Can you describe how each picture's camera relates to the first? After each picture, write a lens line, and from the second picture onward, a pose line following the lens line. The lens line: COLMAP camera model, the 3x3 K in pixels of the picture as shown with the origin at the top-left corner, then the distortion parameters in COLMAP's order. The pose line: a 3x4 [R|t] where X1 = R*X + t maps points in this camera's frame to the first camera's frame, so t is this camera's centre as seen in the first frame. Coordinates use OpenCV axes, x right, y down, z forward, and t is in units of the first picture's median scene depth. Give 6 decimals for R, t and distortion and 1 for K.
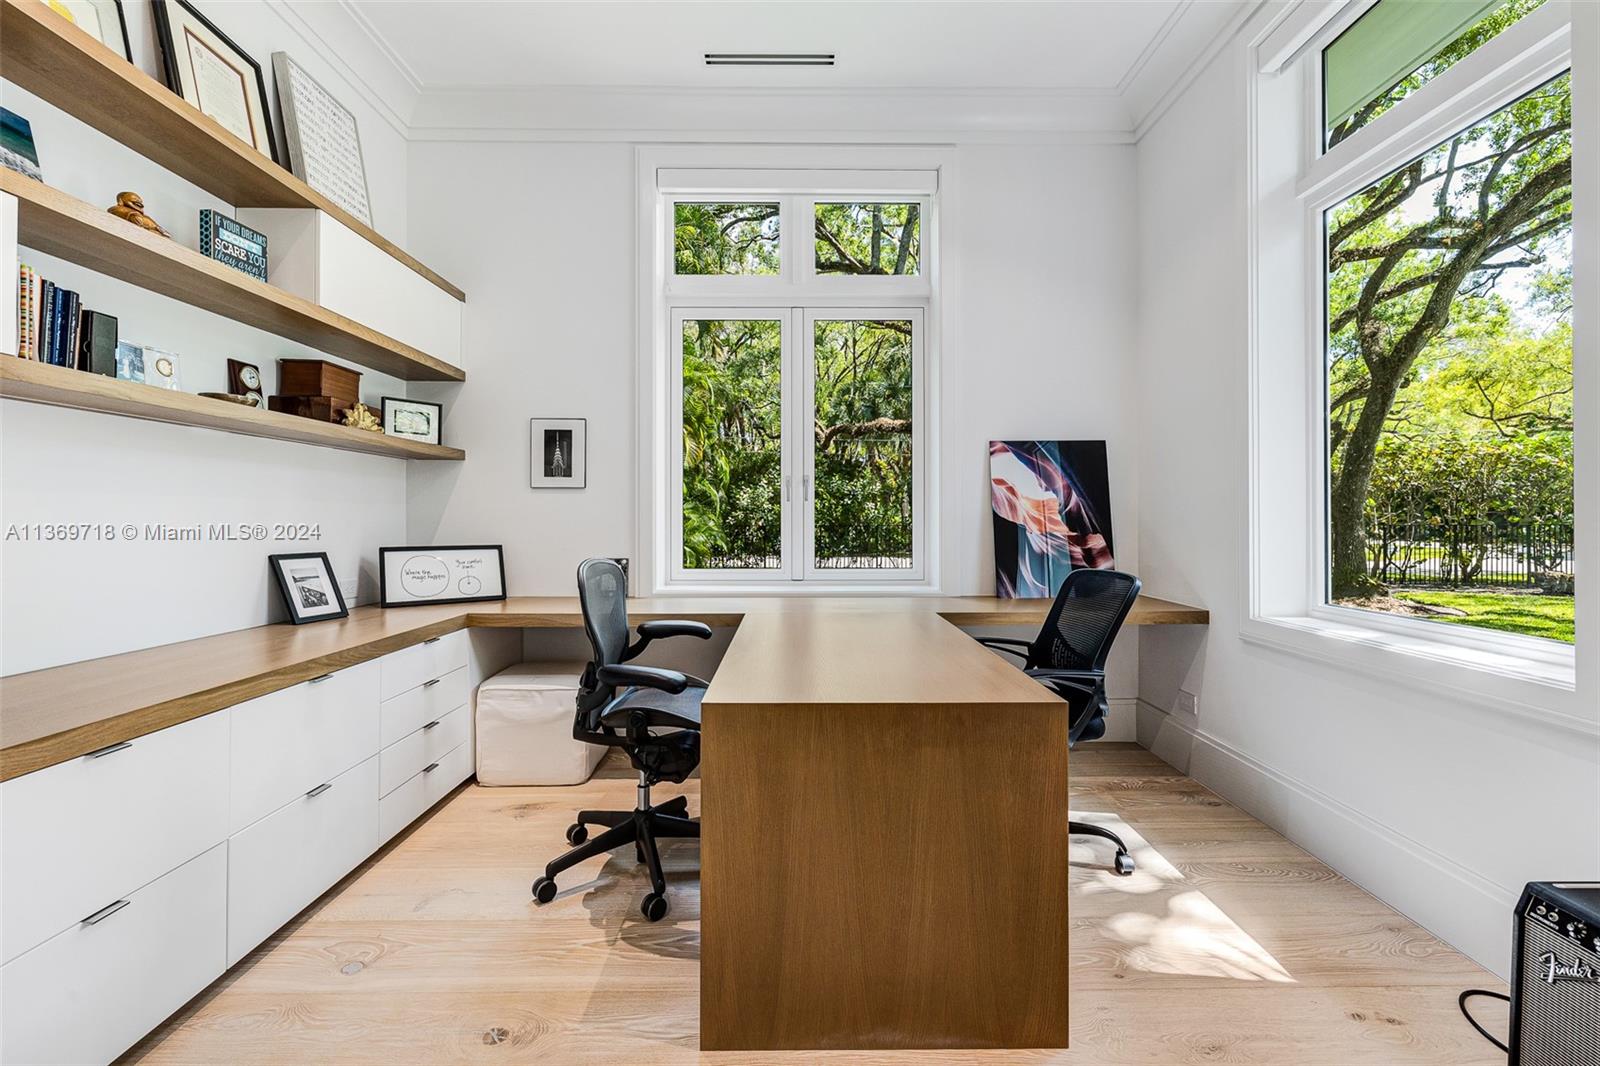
lens RADIAL K [[679.3, 0, 800.7], [0, 679.3, 521.6], [0, 0, 1]] dist [-0.000365, 0.000000]
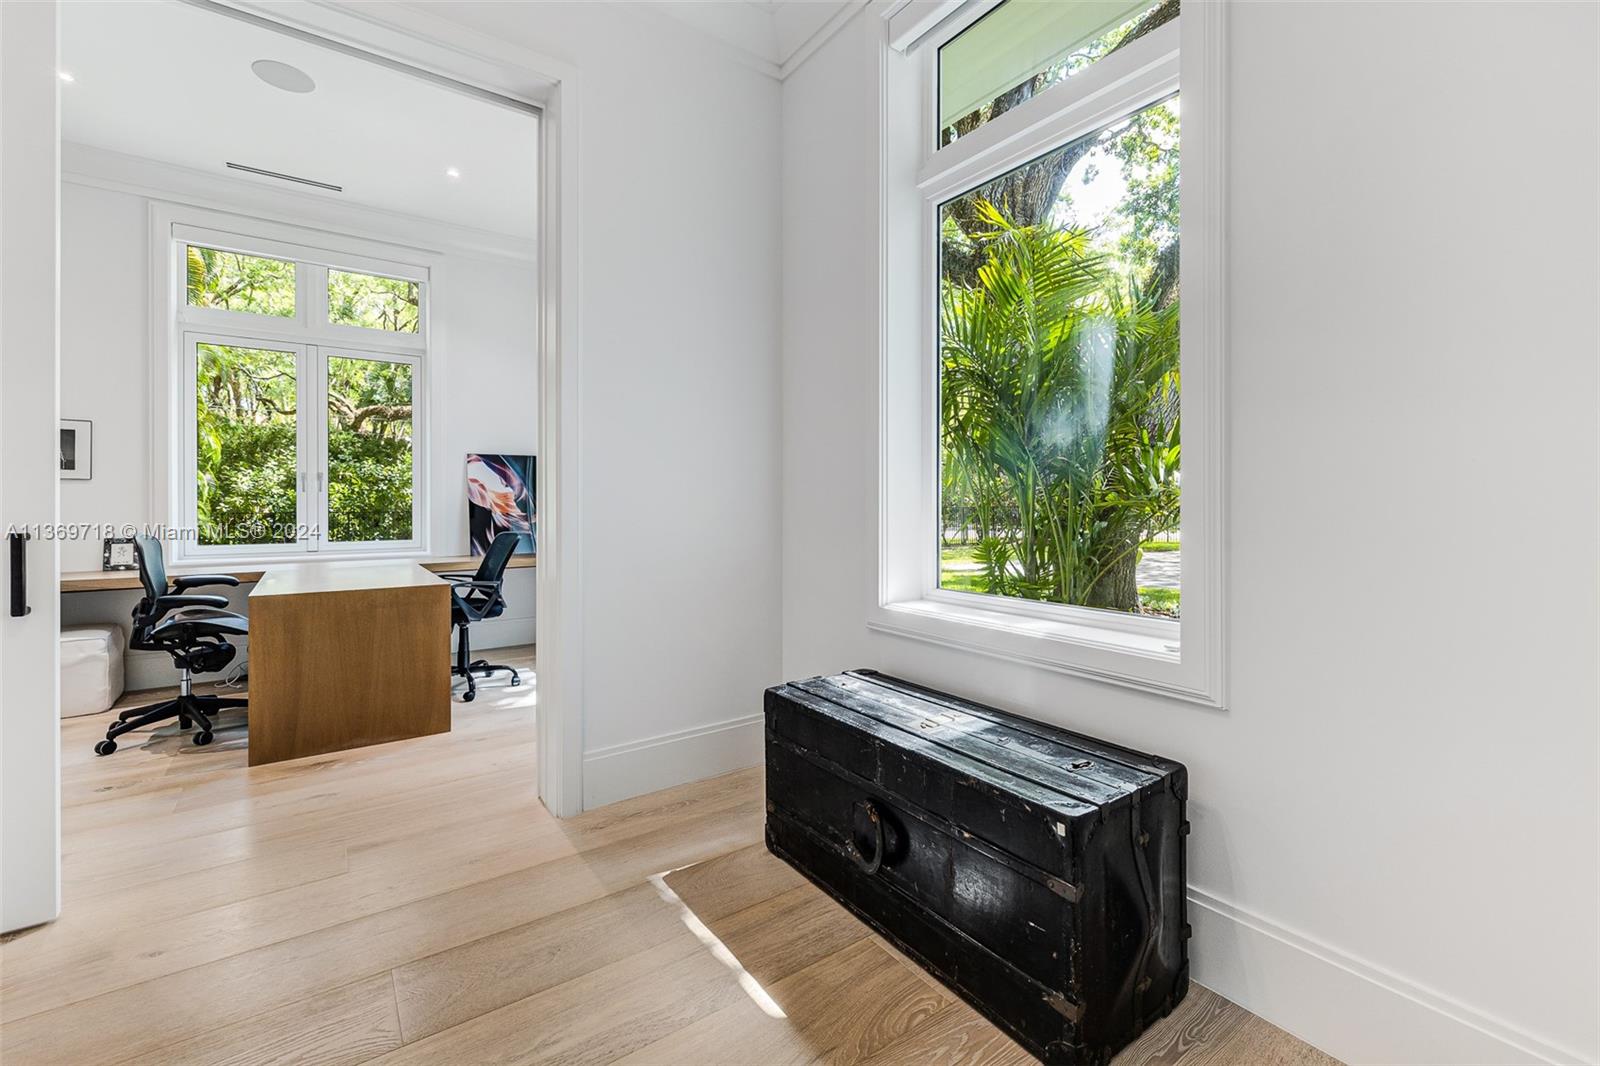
lens RADIAL K [[679.3, 0, 799.5], [0, 679.3, 505.0], [0, 0, 1]] dist [-0.000365, 0.000000]
pose [[0.820468, -0.002085, 0.571688, 0.013605], [0.004190, 0.999988, -0.002366, 0.002148], [-0.571677, 0.004337, 0.820467, -0.494320]]
